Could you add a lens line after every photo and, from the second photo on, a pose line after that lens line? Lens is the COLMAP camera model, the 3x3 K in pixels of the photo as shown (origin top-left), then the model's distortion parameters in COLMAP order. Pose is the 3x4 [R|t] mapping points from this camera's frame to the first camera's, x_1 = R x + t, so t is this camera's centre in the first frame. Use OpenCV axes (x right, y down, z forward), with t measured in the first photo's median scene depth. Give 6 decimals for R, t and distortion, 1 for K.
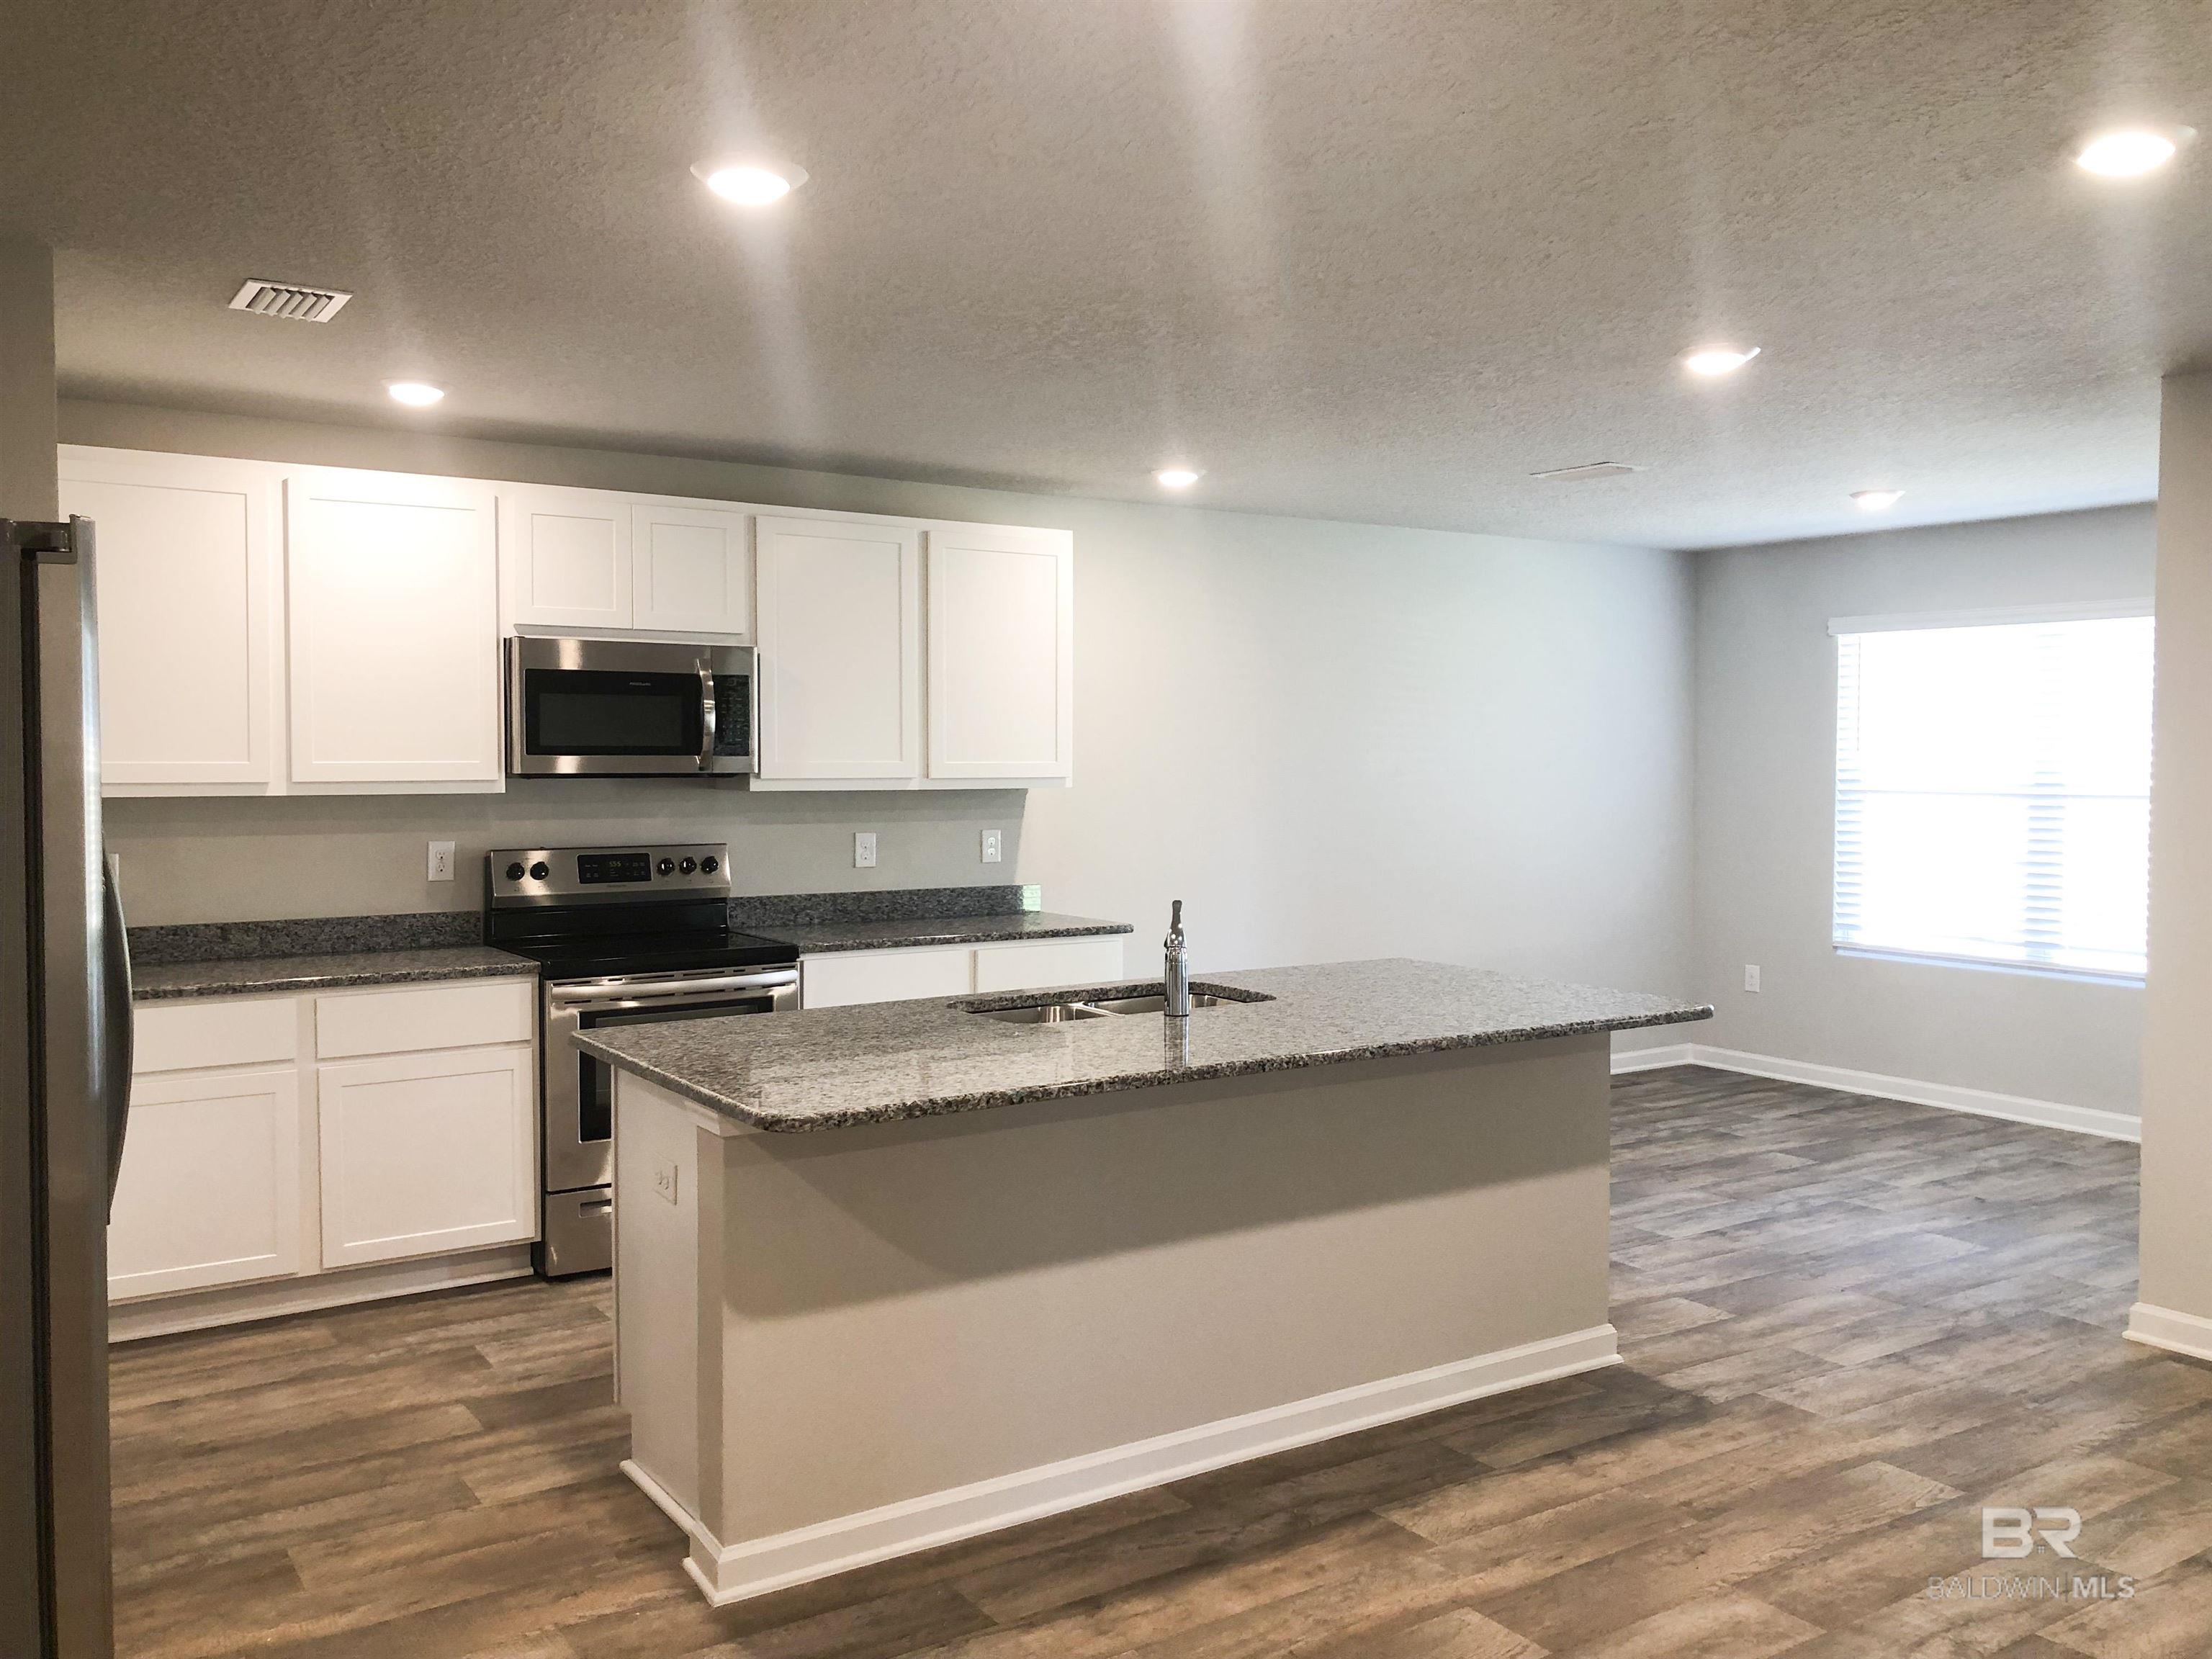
lens RADIAL K [[1797.1, 0, 1106.0], [0, 1797.1, 829.5], [0, 0, 1]] dist [0.002992, -0.004536]
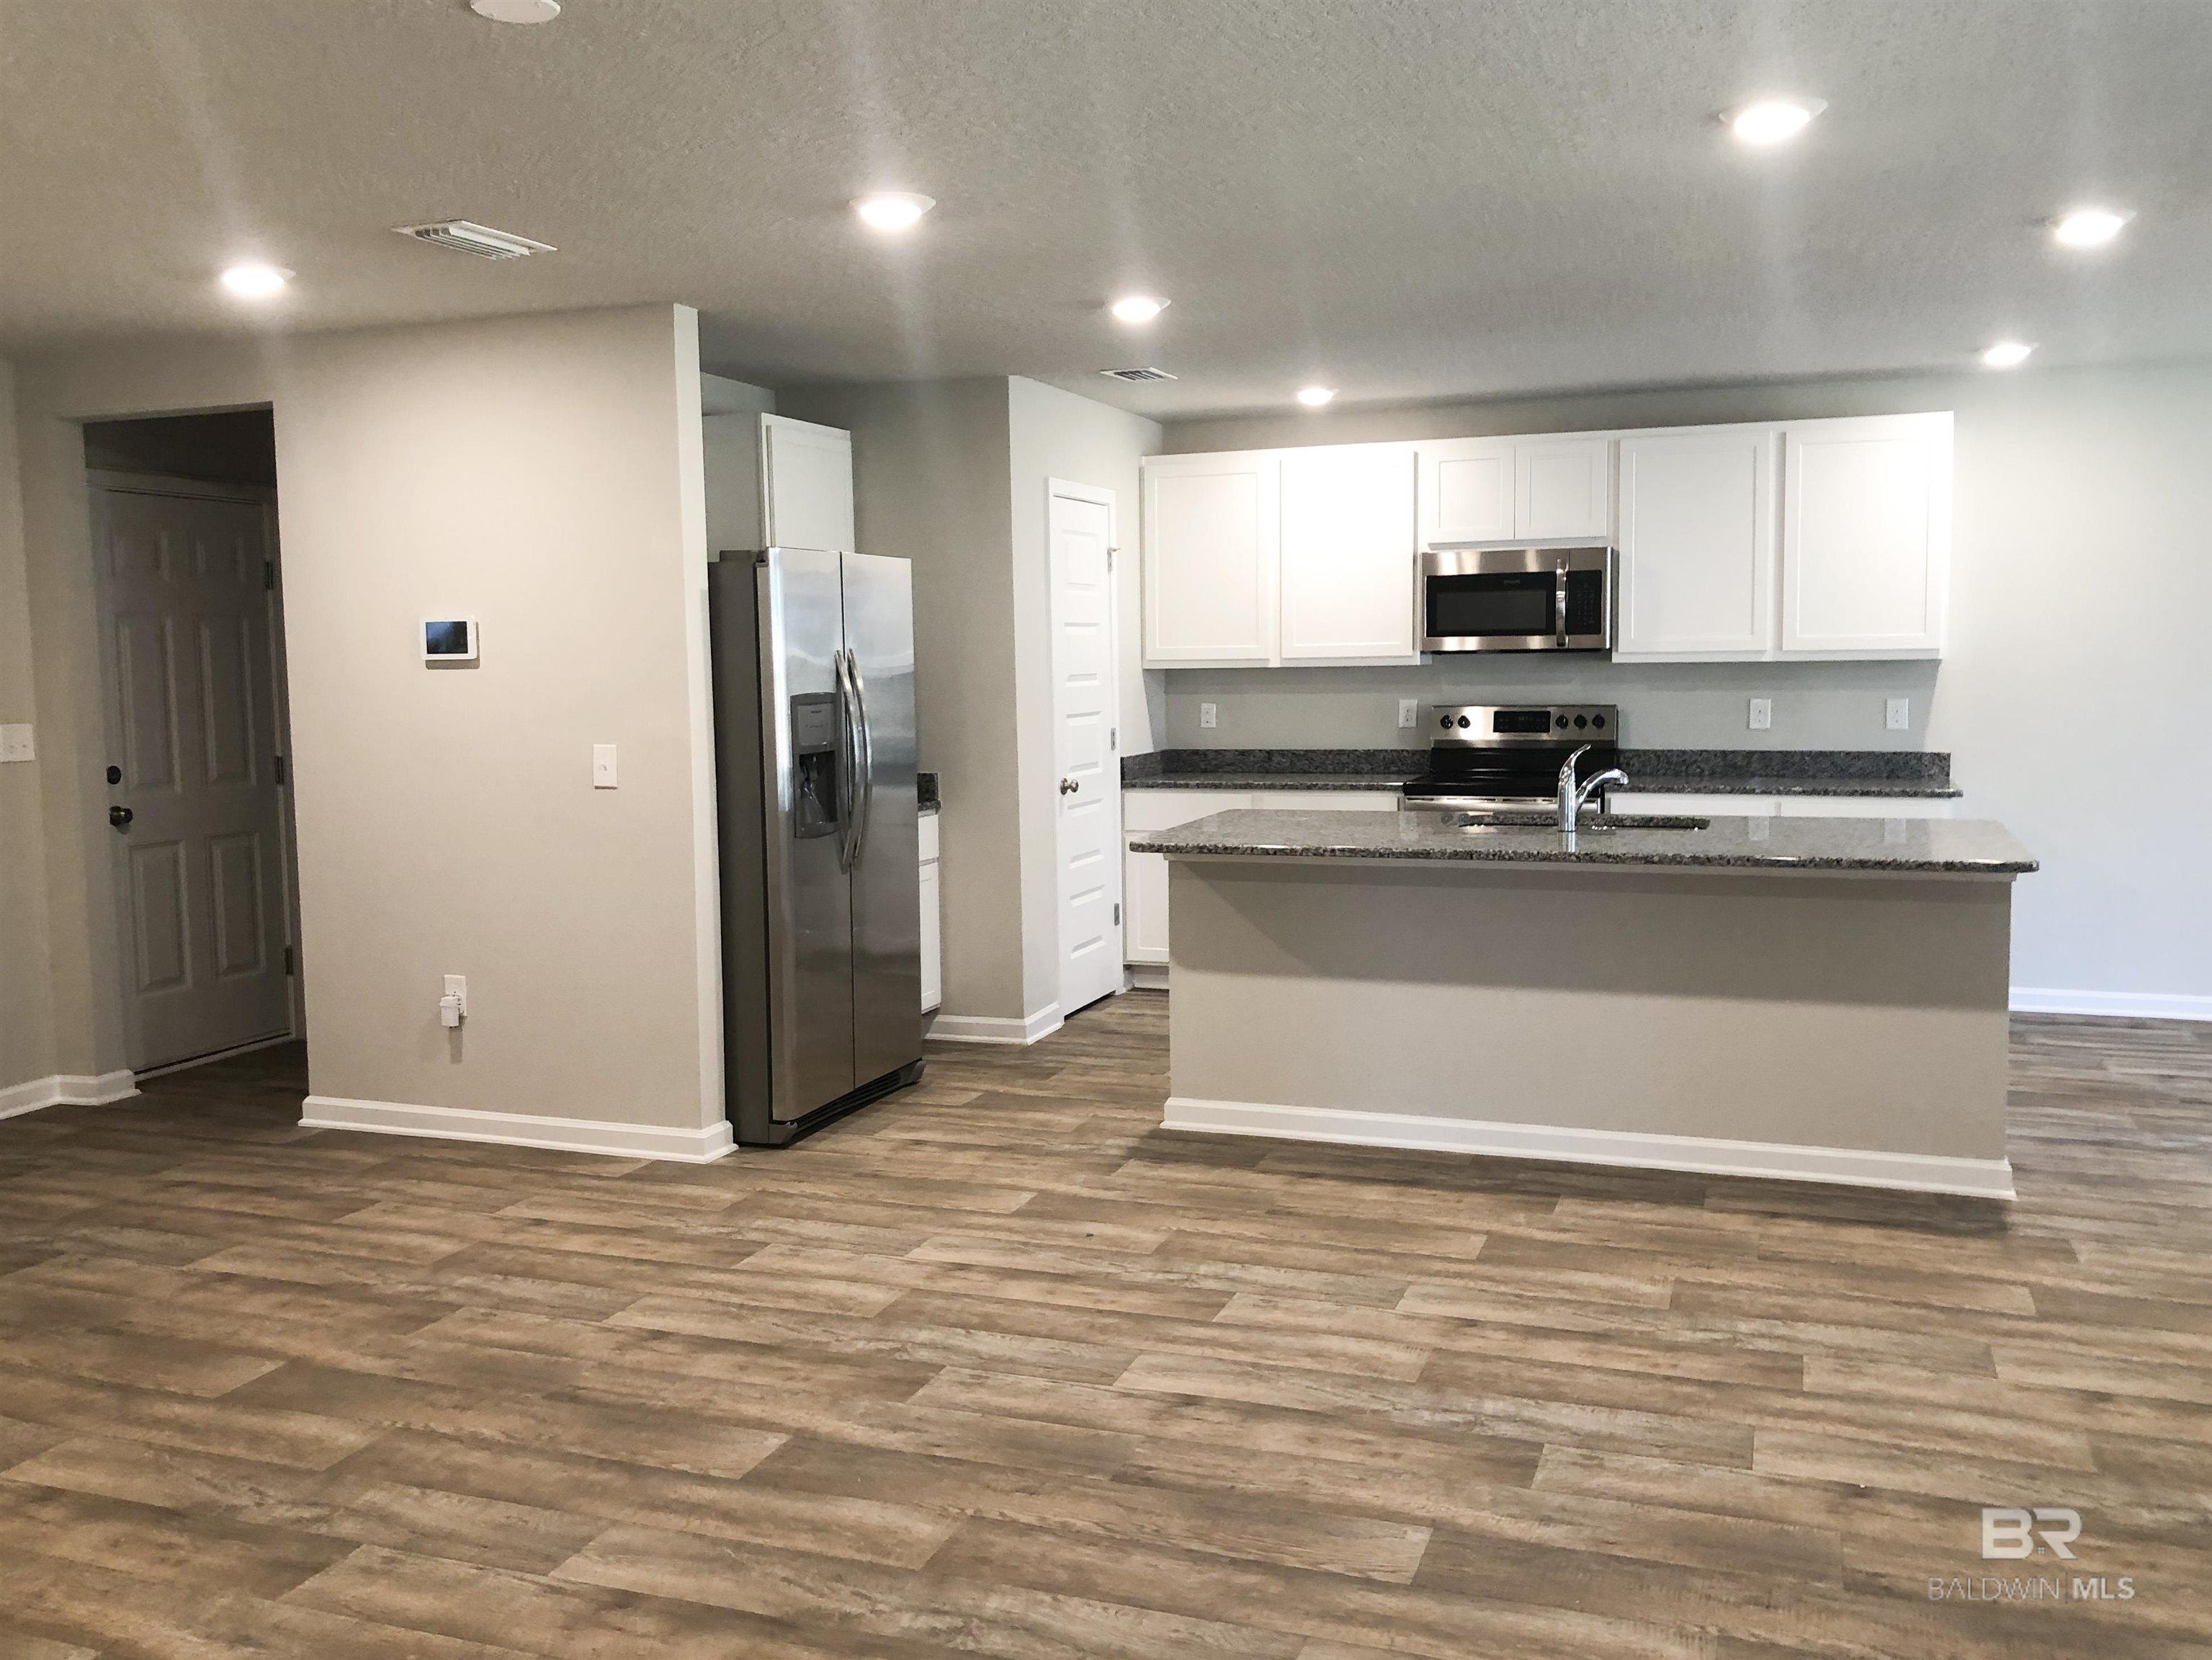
lens RADIAL K [[1874.3, 0, 1106.0], [0, 1874.3, 830.0], [0, 0, 1]] dist [0.010727, 0.004660]
pose [[0.588256, 0.068454, -0.805772, 0.714677], [-0.017447, 0.997253, 0.071984, 0.007514], [0.808486, -0.028287, 0.587835, -0.063116]]
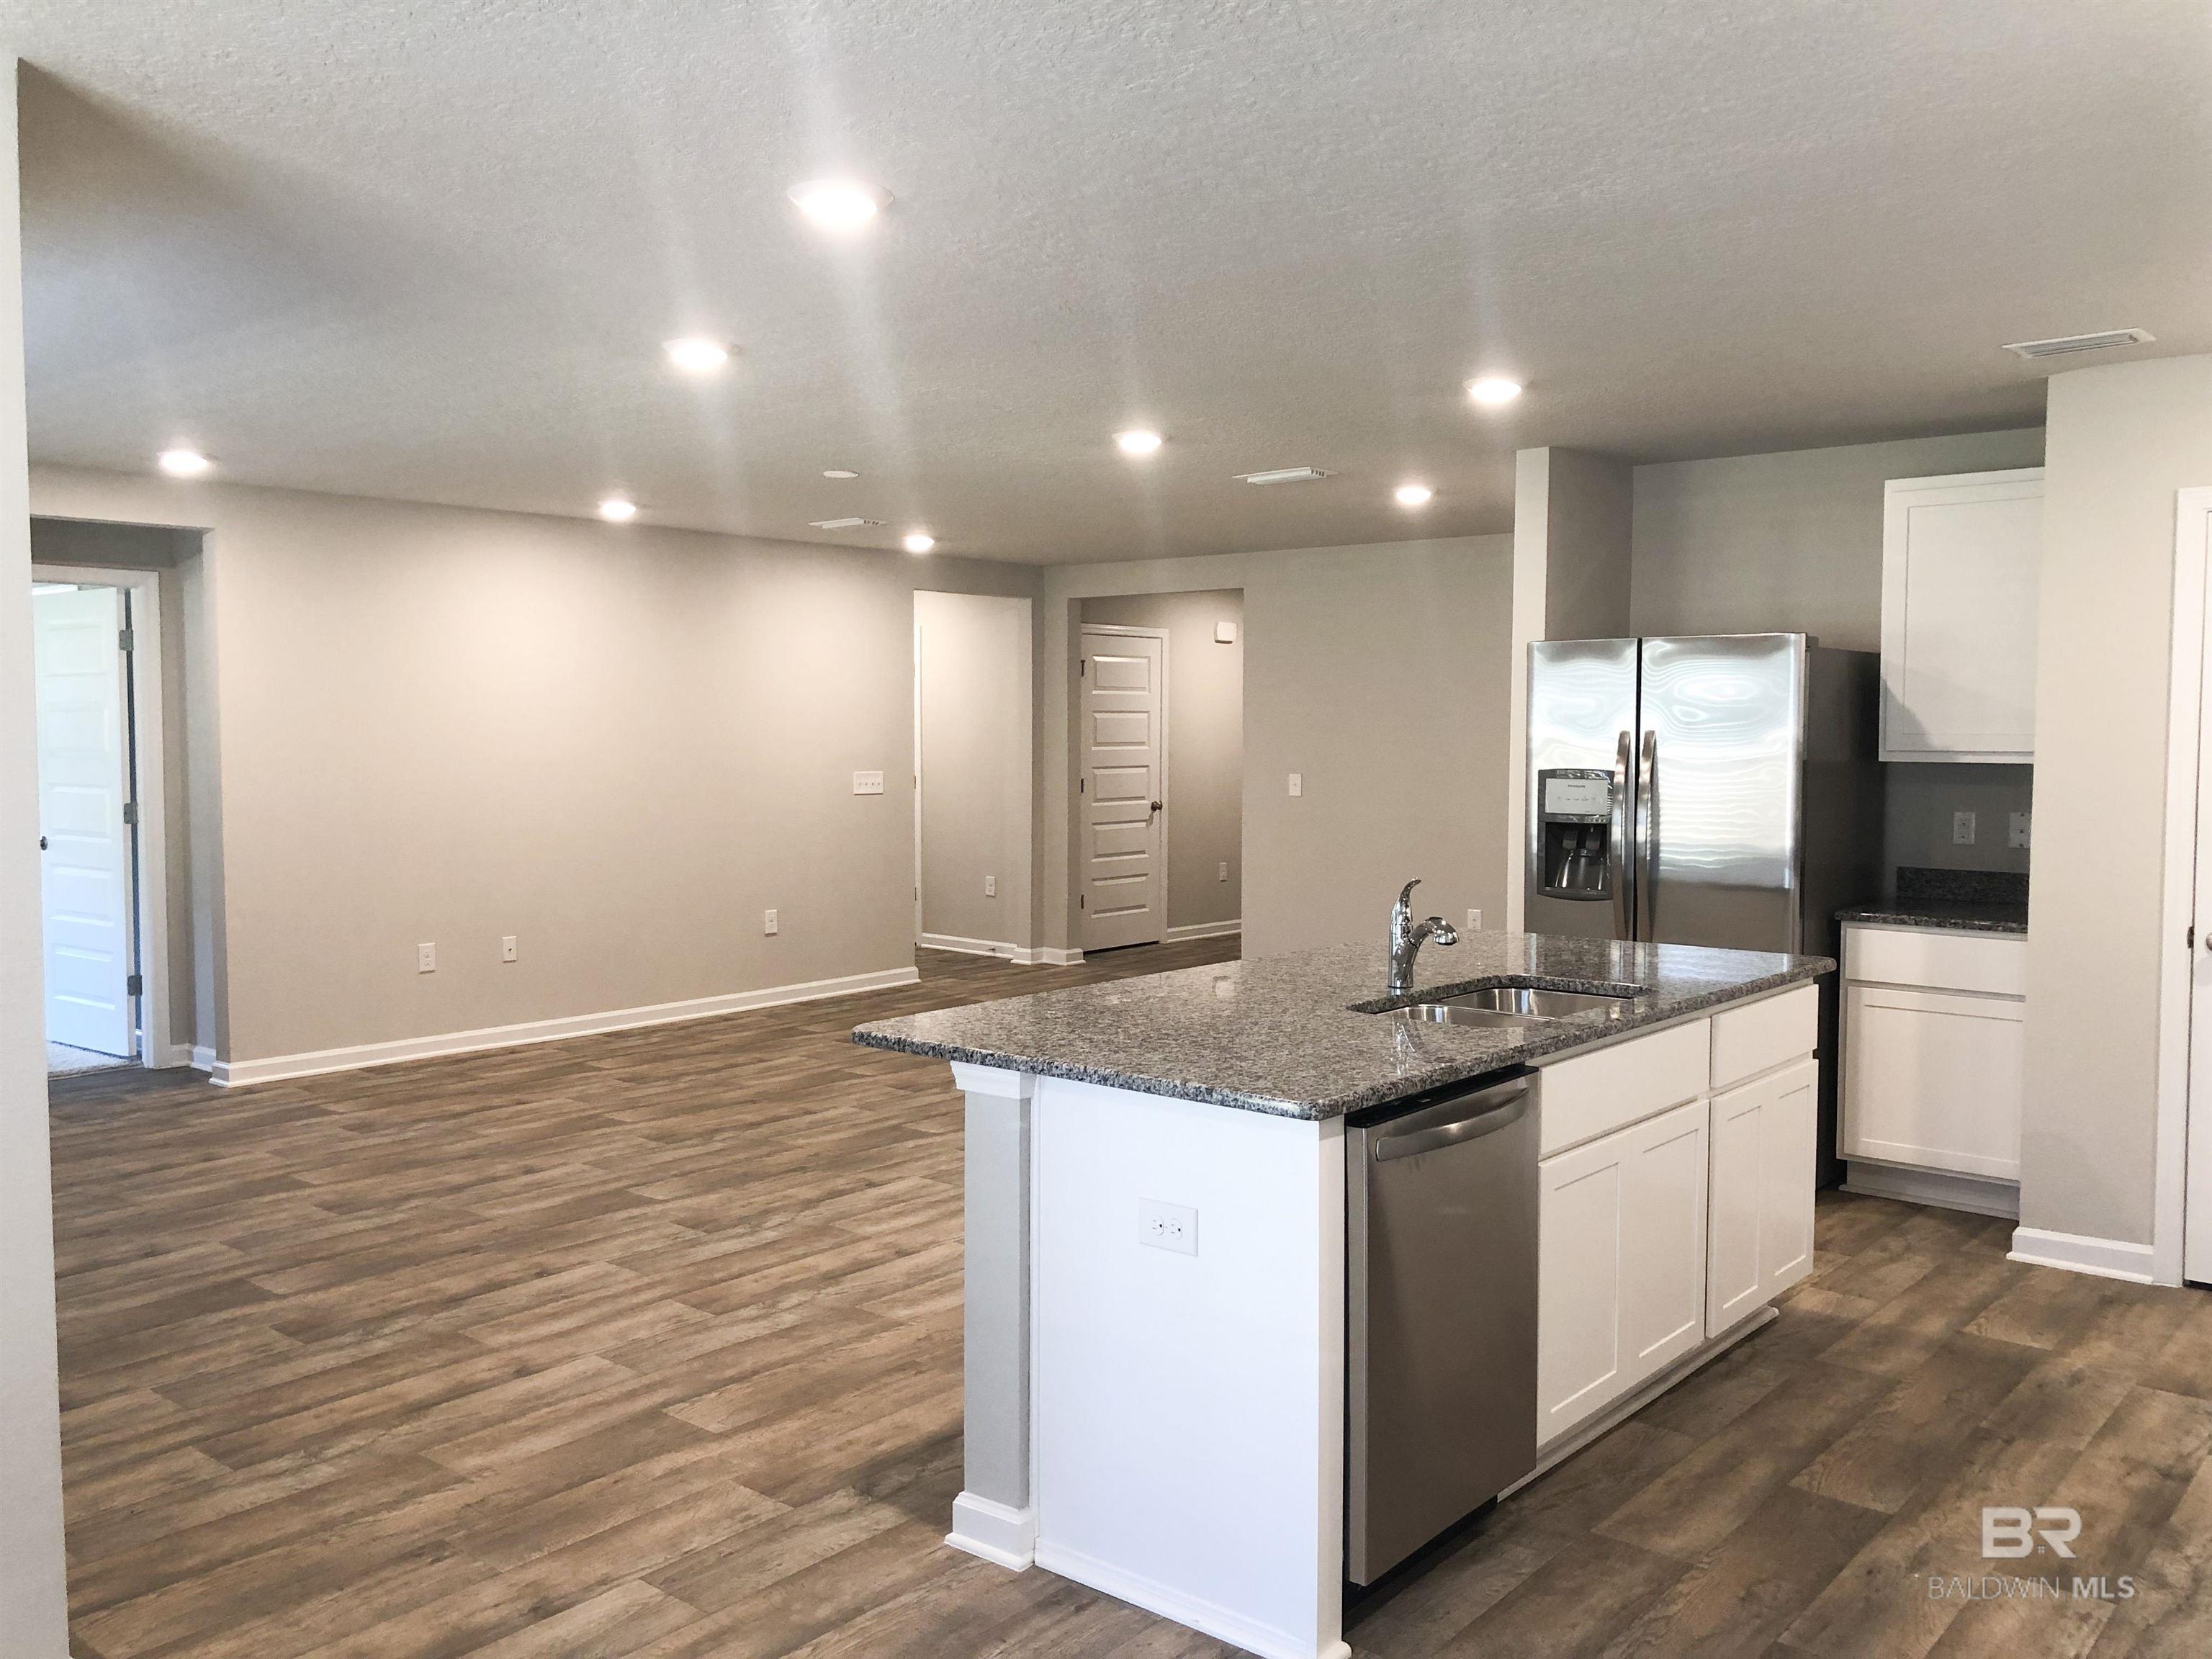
lens RADIAL K [[1832.1, 0, 1093.5], [0, 1832.1, 803.5], [0, 0, 1]] dist [0.016750, 0.006876]
pose [[-0.960082, 0.008906, -0.279575, 0.369169], [-0.016465, 0.995960, 0.088270, -0.064448], [0.279232, 0.089350, -0.956058, 1.446209]]
